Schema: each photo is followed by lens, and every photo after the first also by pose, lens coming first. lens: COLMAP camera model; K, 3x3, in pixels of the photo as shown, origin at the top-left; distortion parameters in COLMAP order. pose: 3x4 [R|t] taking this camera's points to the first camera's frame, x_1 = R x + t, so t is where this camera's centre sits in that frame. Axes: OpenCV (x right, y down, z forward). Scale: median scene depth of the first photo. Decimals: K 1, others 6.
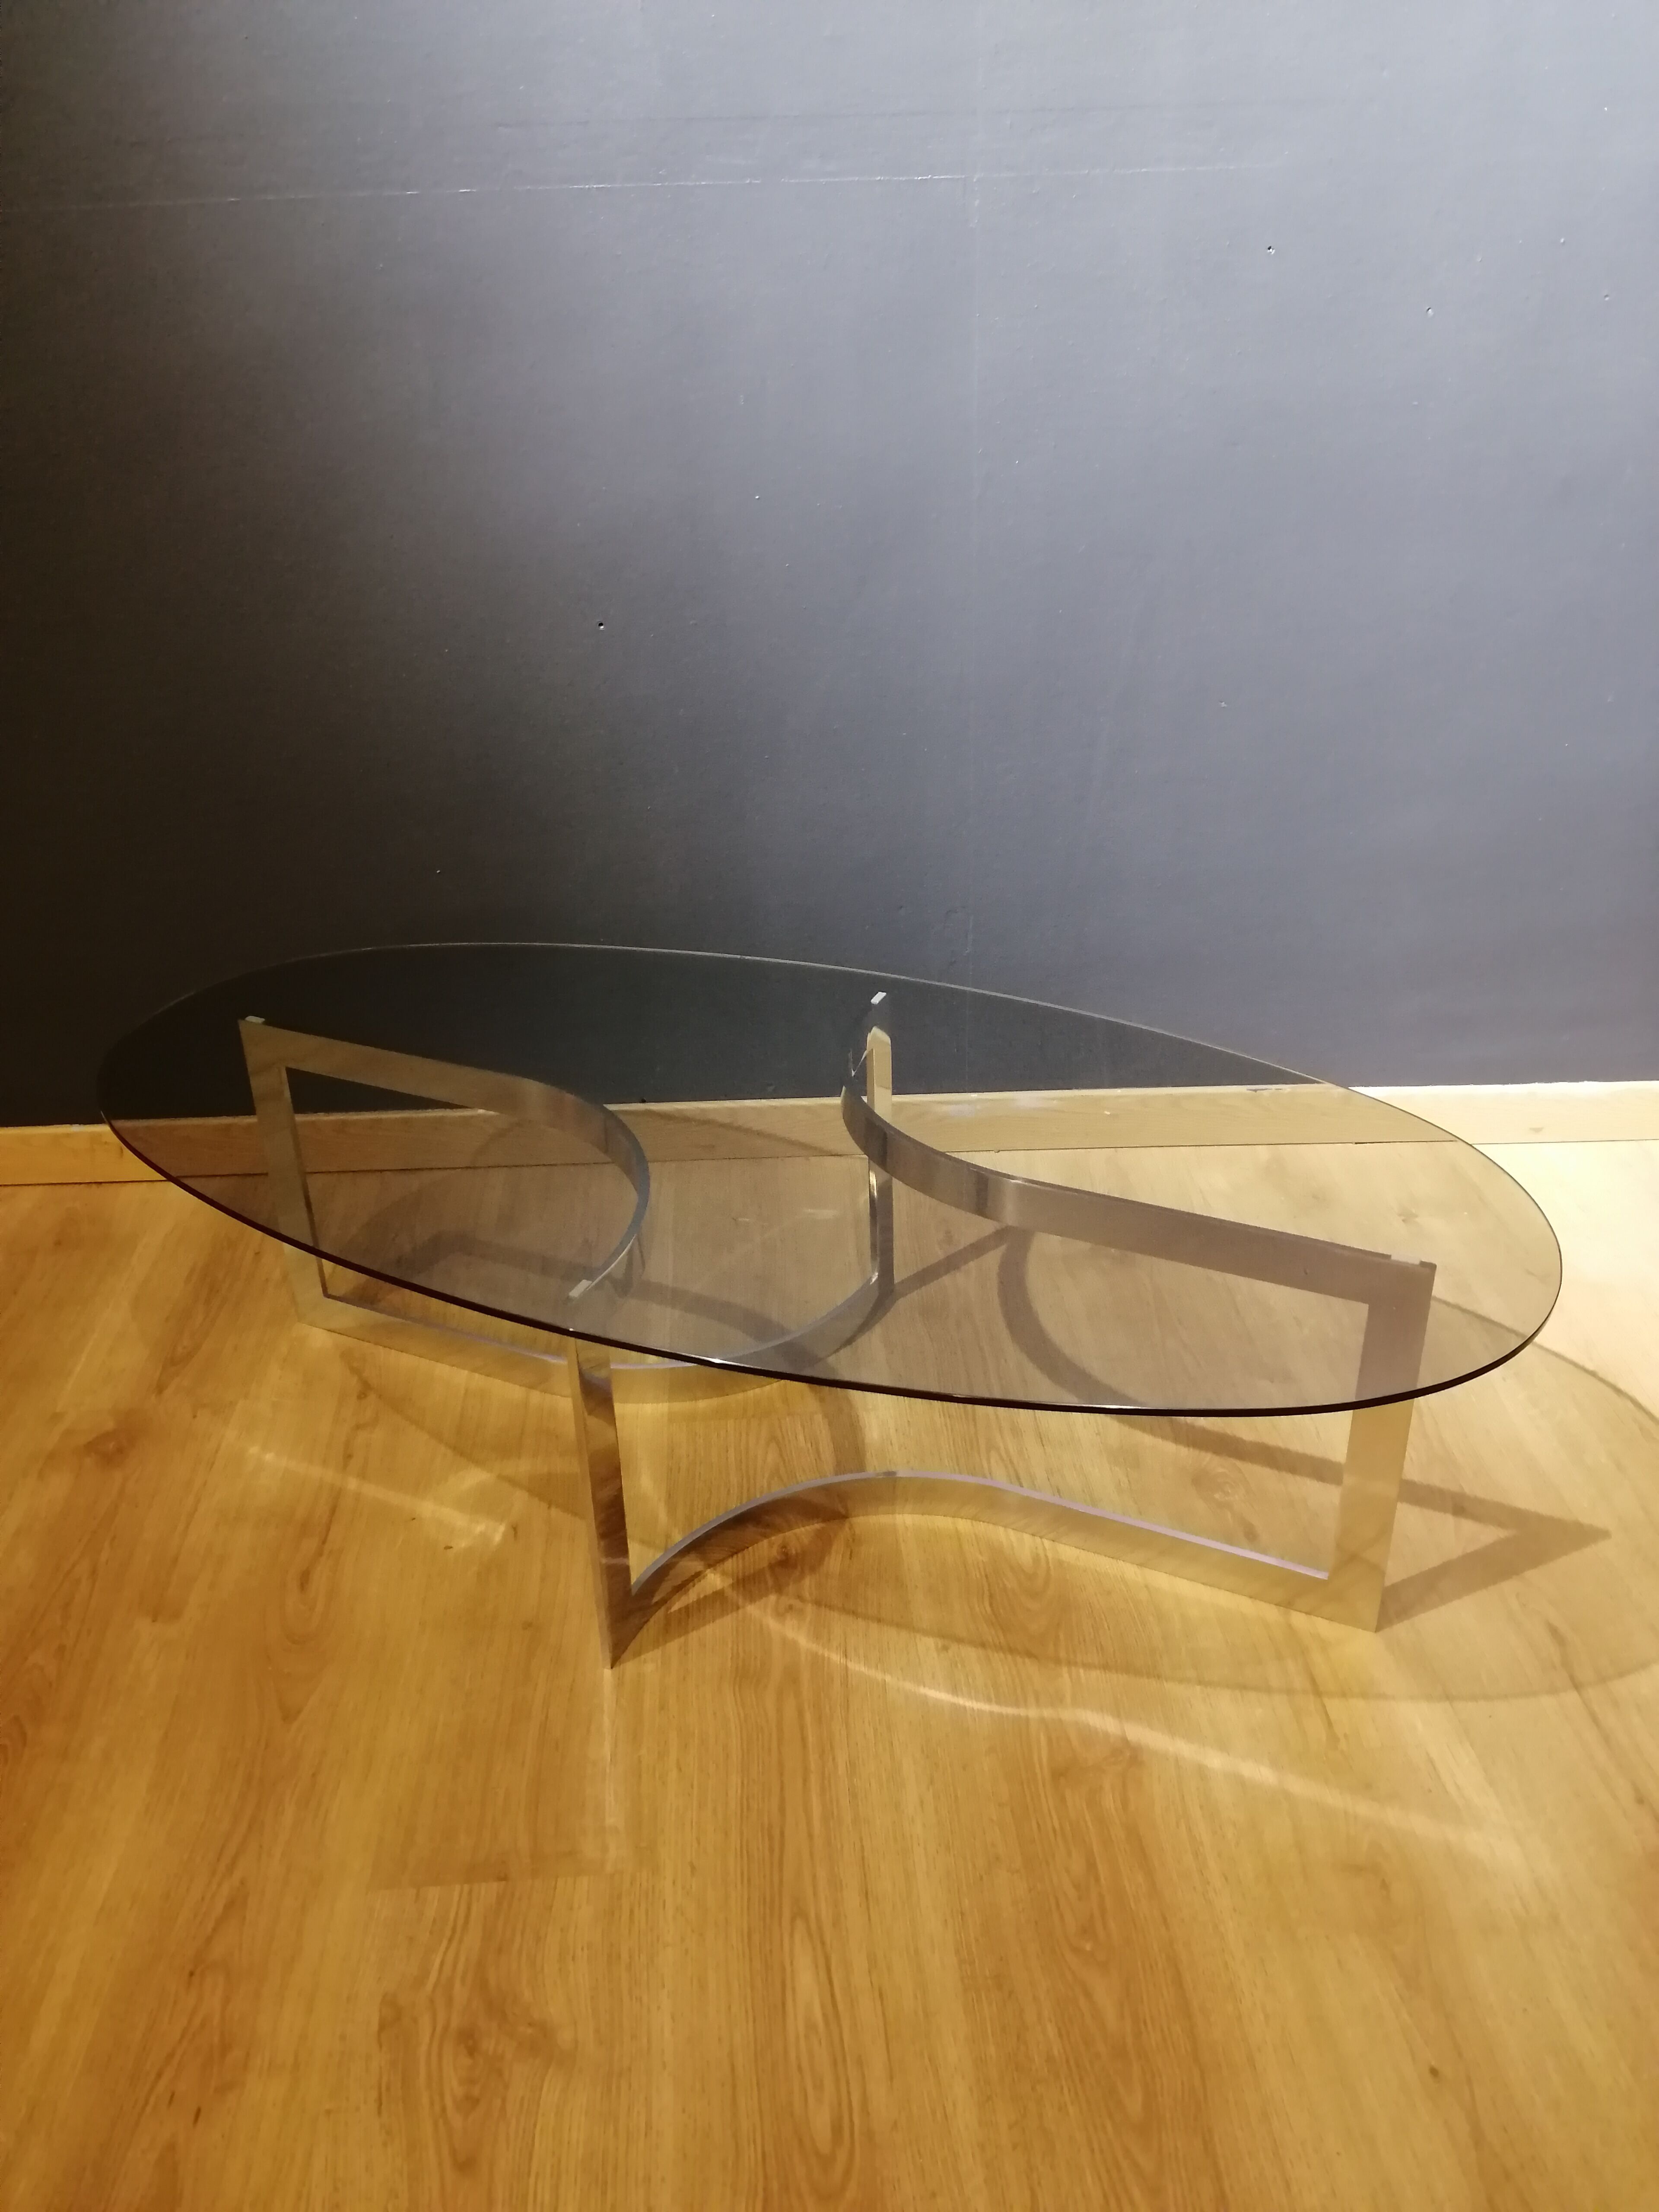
lens RADIAL K [[1760.6, 0, 820.5], [0, 1760.6, 1104.2], [0, 0, 1]] dist [0.015217, -0.038590]
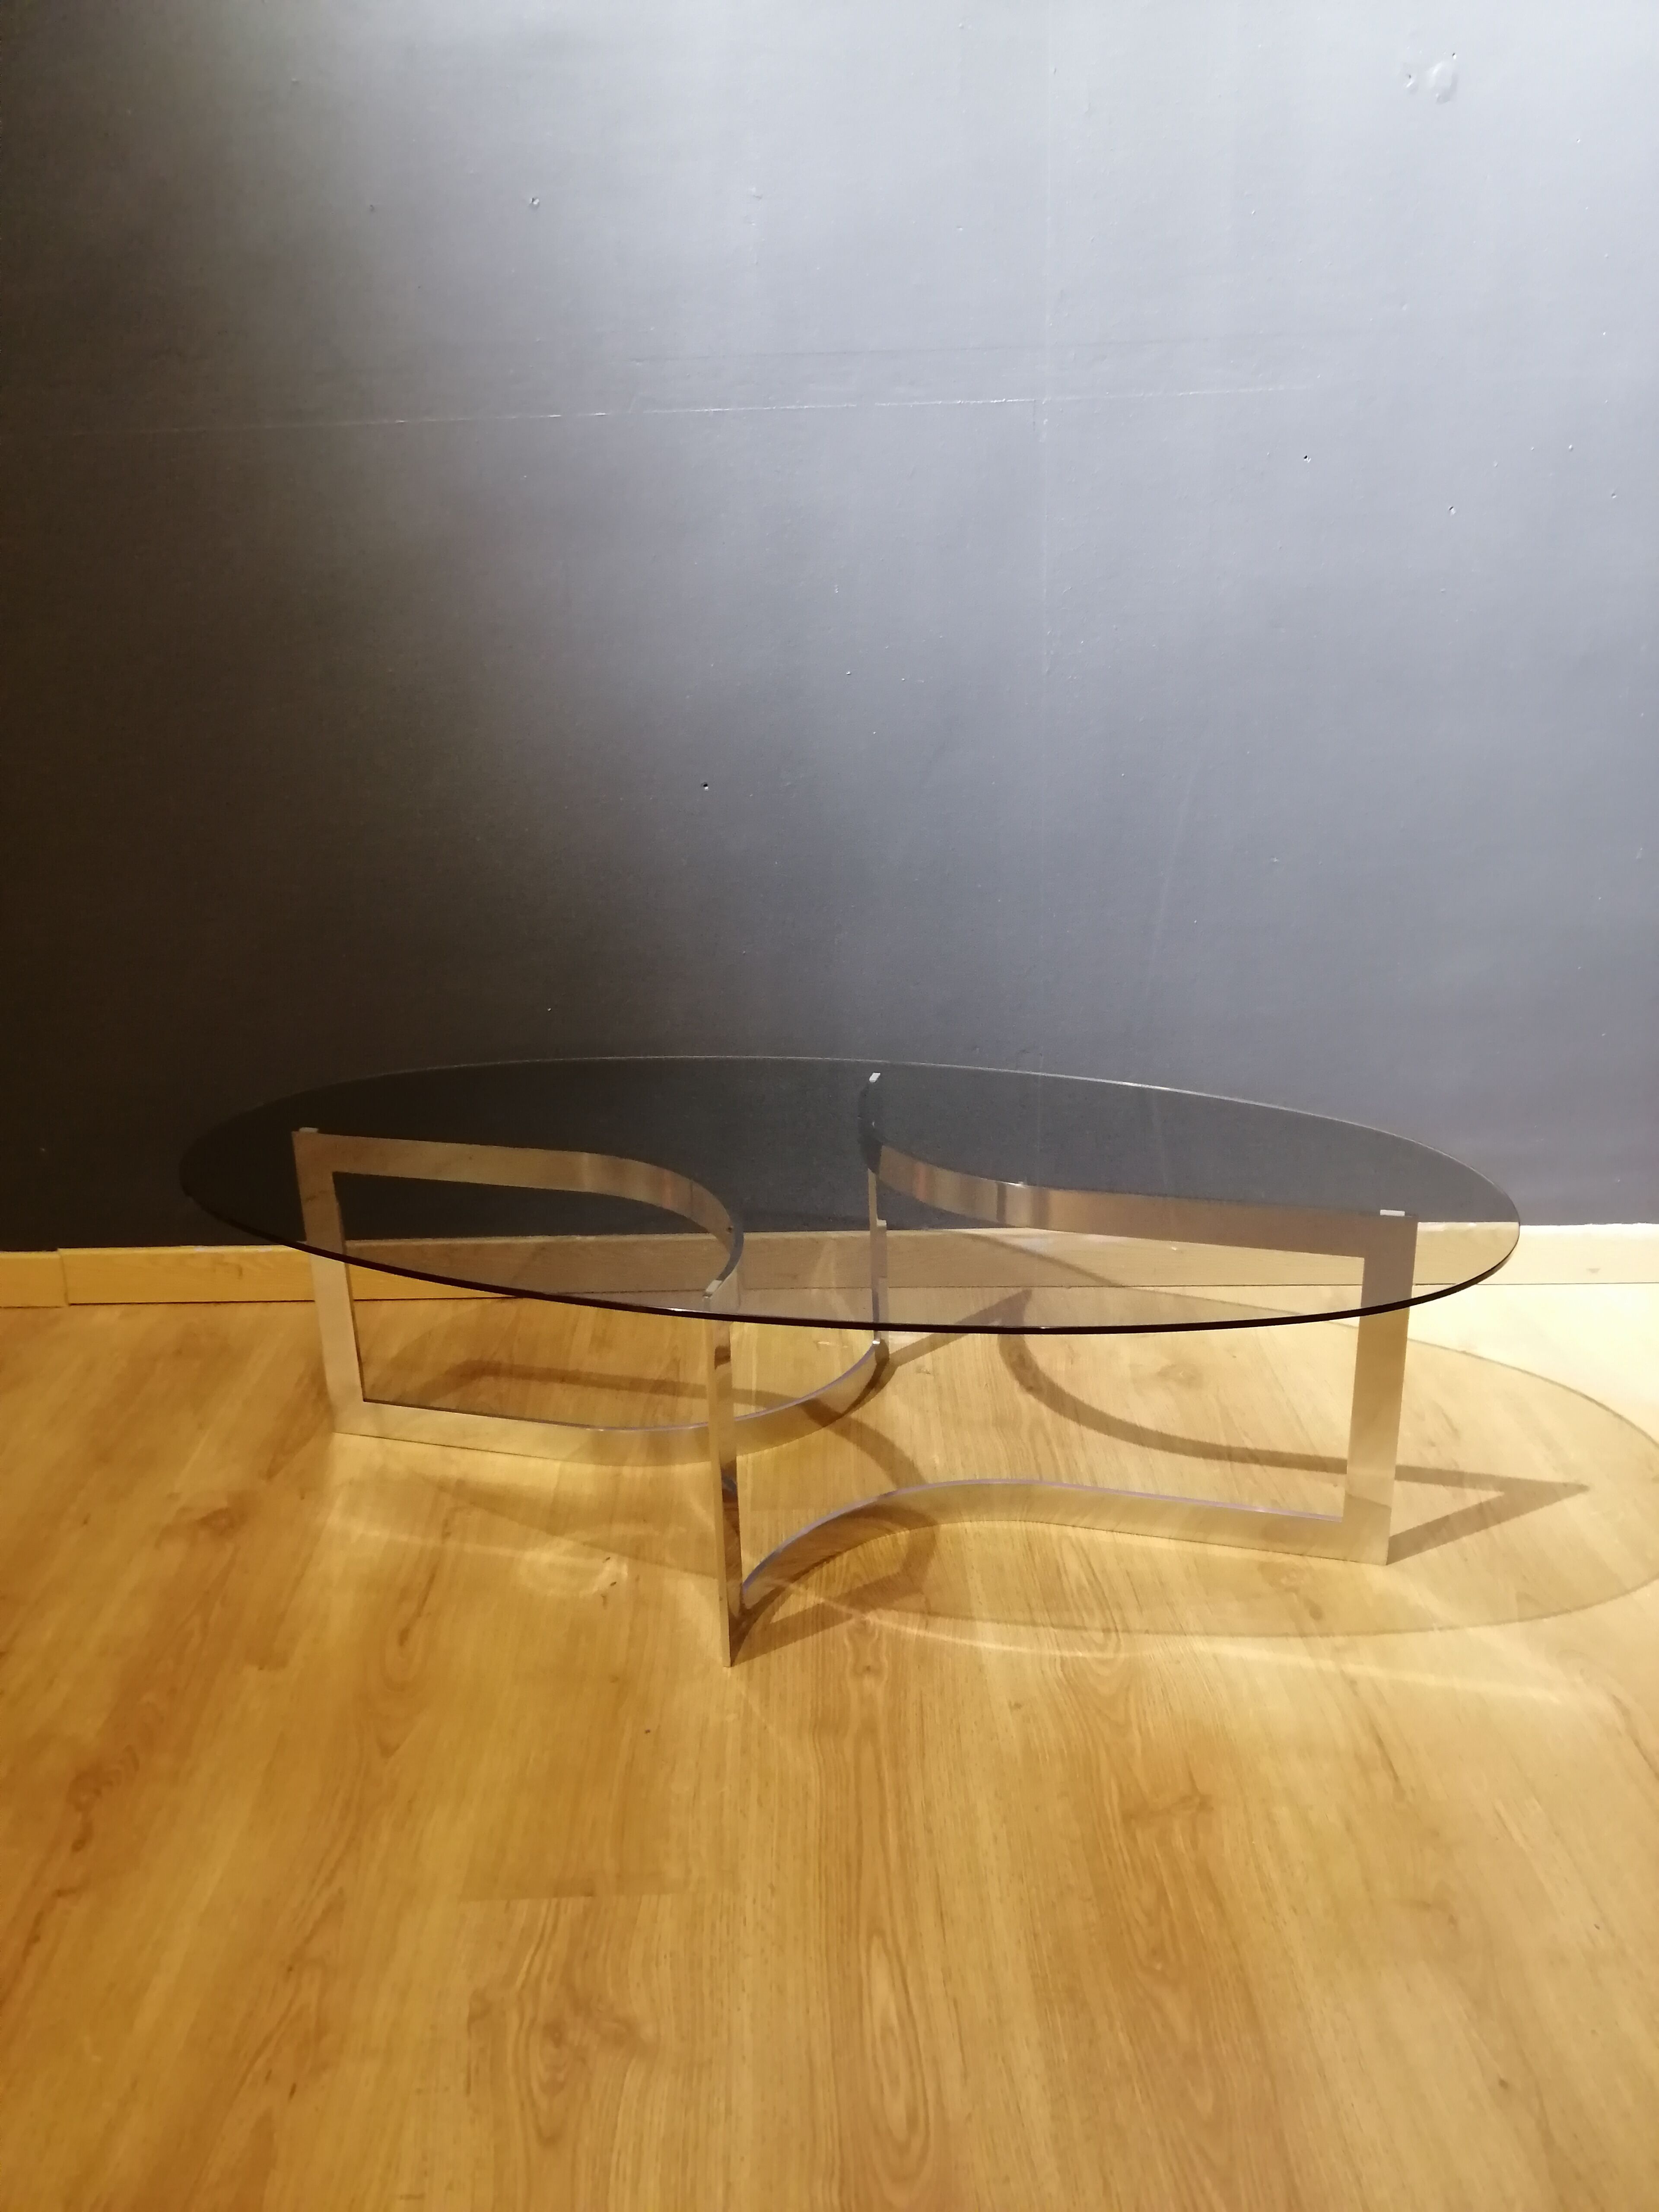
lens RADIAL K [[1760.6, 0, 818.9], [0, 1760.6, 1095.8], [0, 0, 1]] dist [0.015217, -0.038590]
pose [[0.999063, 0.010499, -0.041982, -0.007332], [-0.016894, 0.987768, -0.155014, 0.140780], [0.039841, 0.155578, 0.987020, -0.093269]]
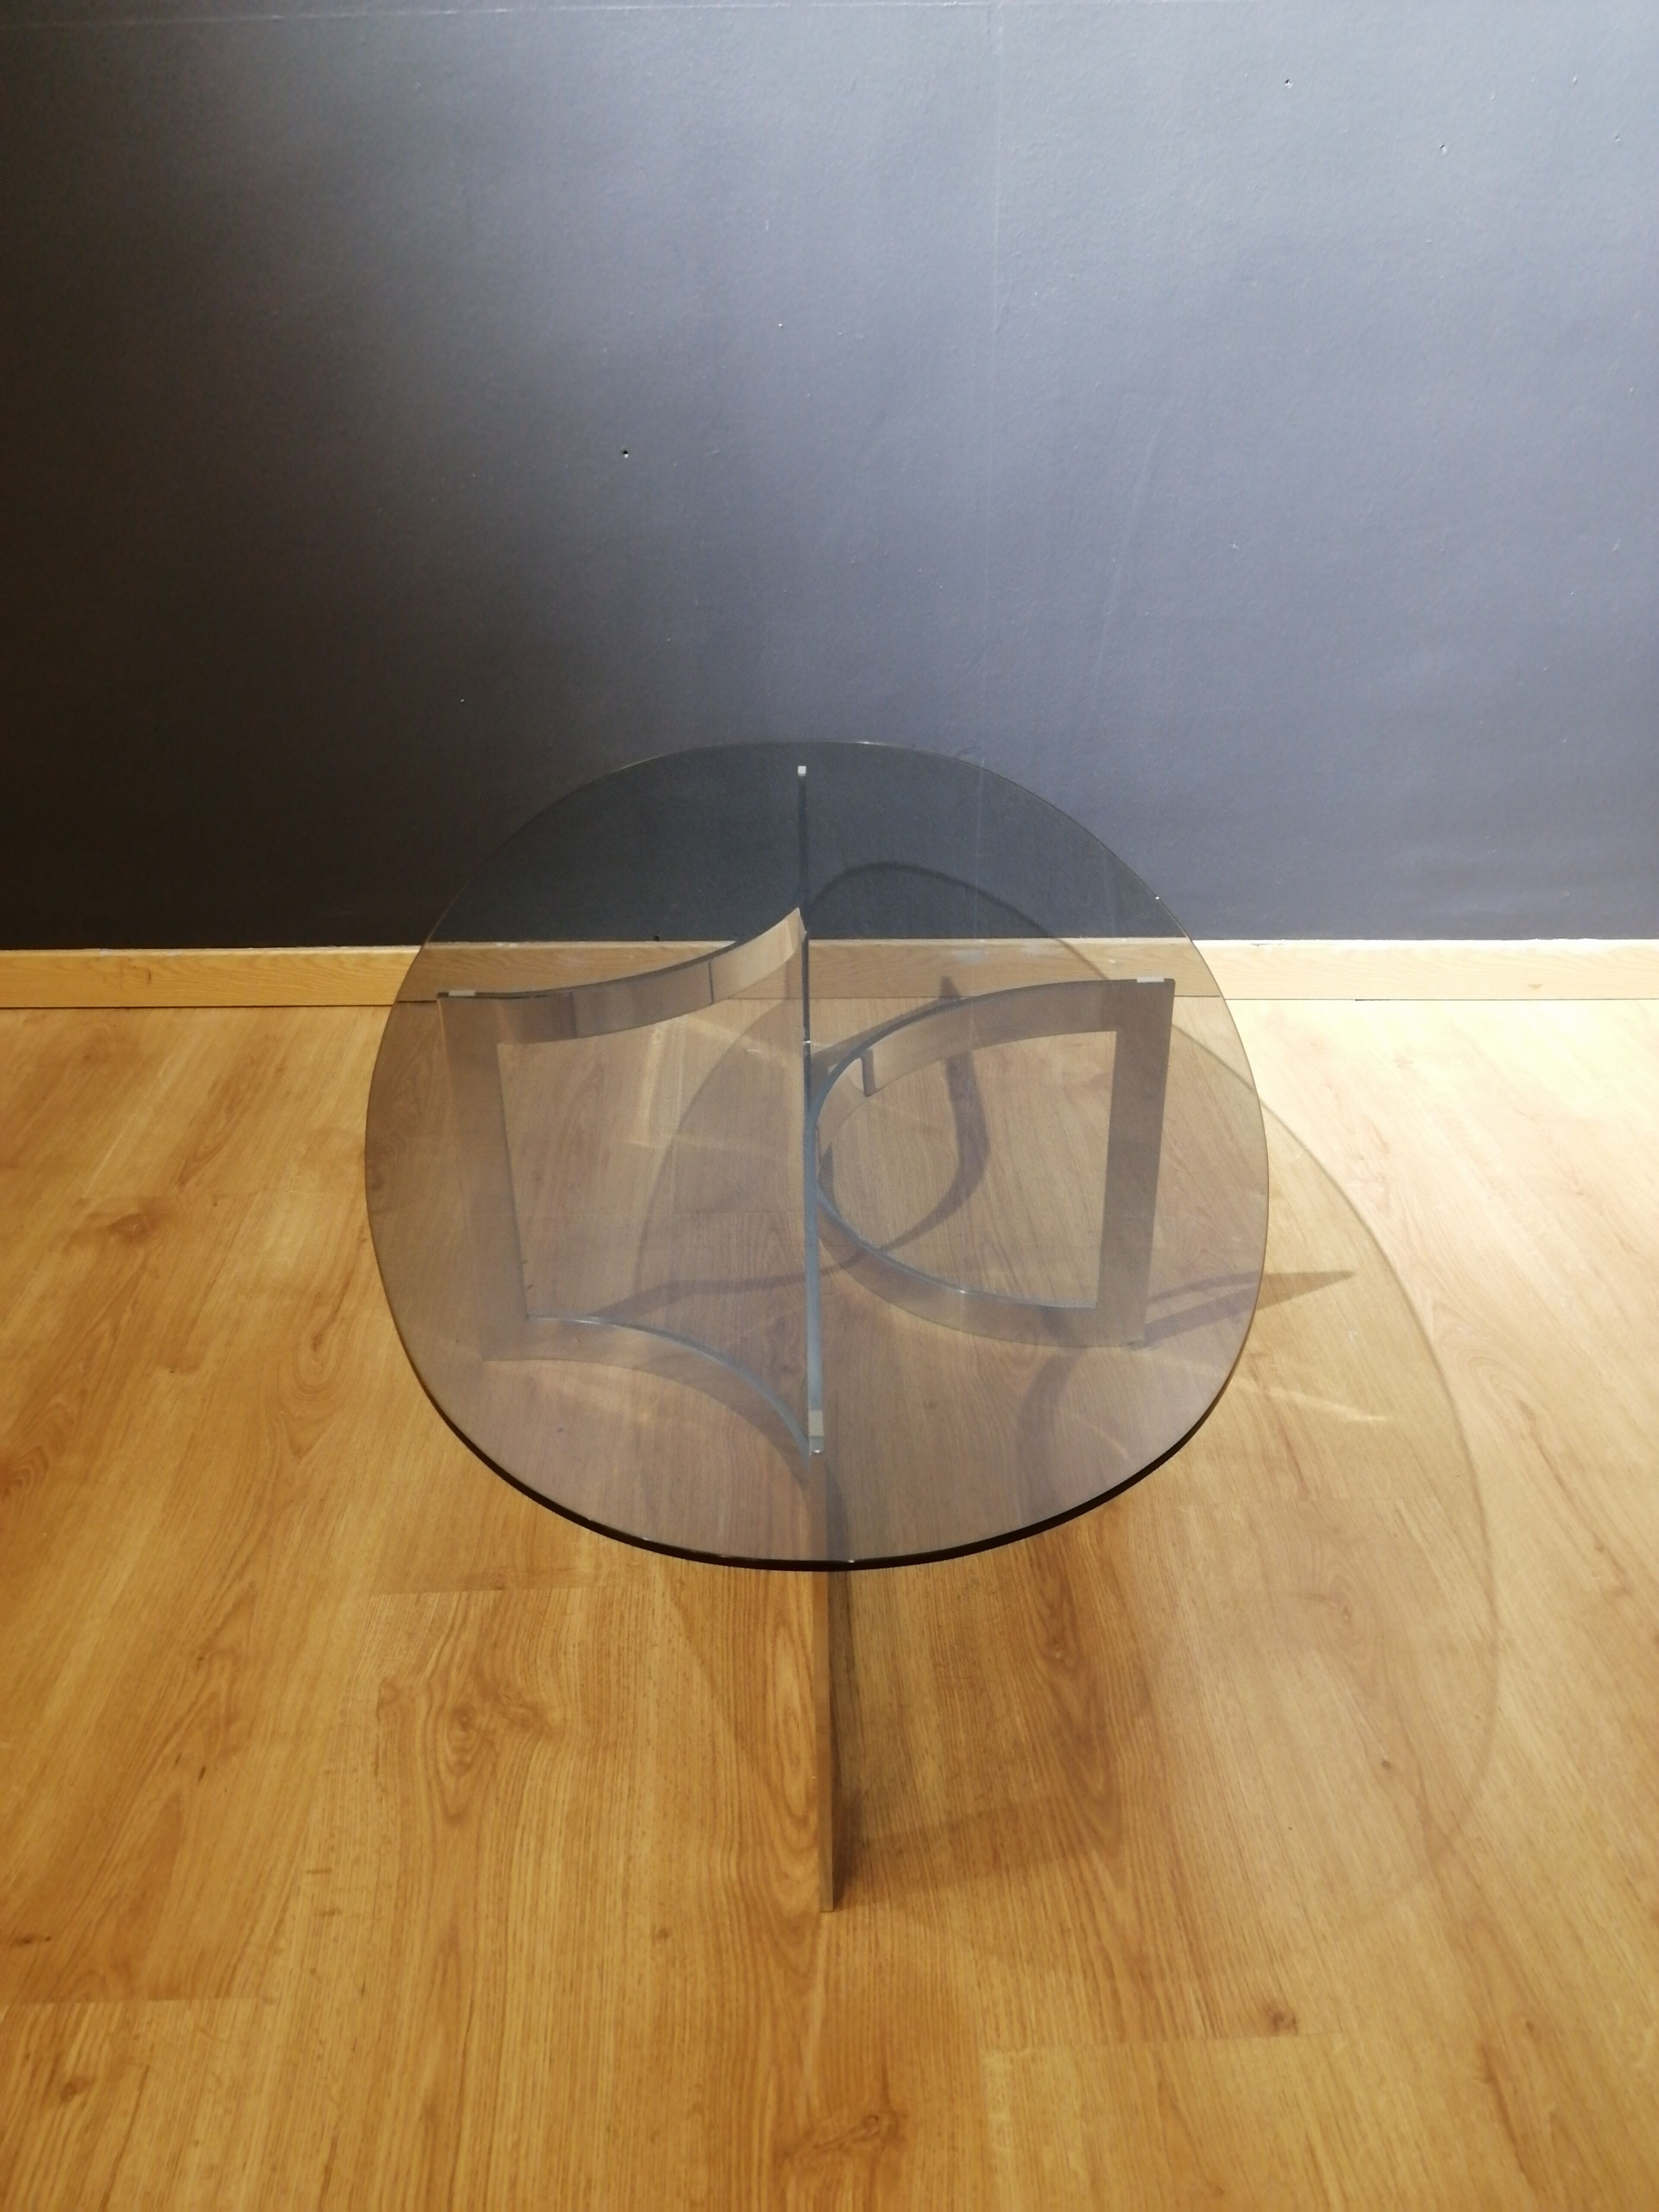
lens RADIAL K [[1760.6, 0, 822.2], [0, 1760.6, 1109.1], [0, 0, 1]] dist [0.015217, -0.038590]
pose [[0.999637, 0.023456, -0.013219, 0.018455], [-0.023325, 0.999678, 0.009961, 0.147787], [0.013449, -0.009649, 0.999863, -0.039753]]
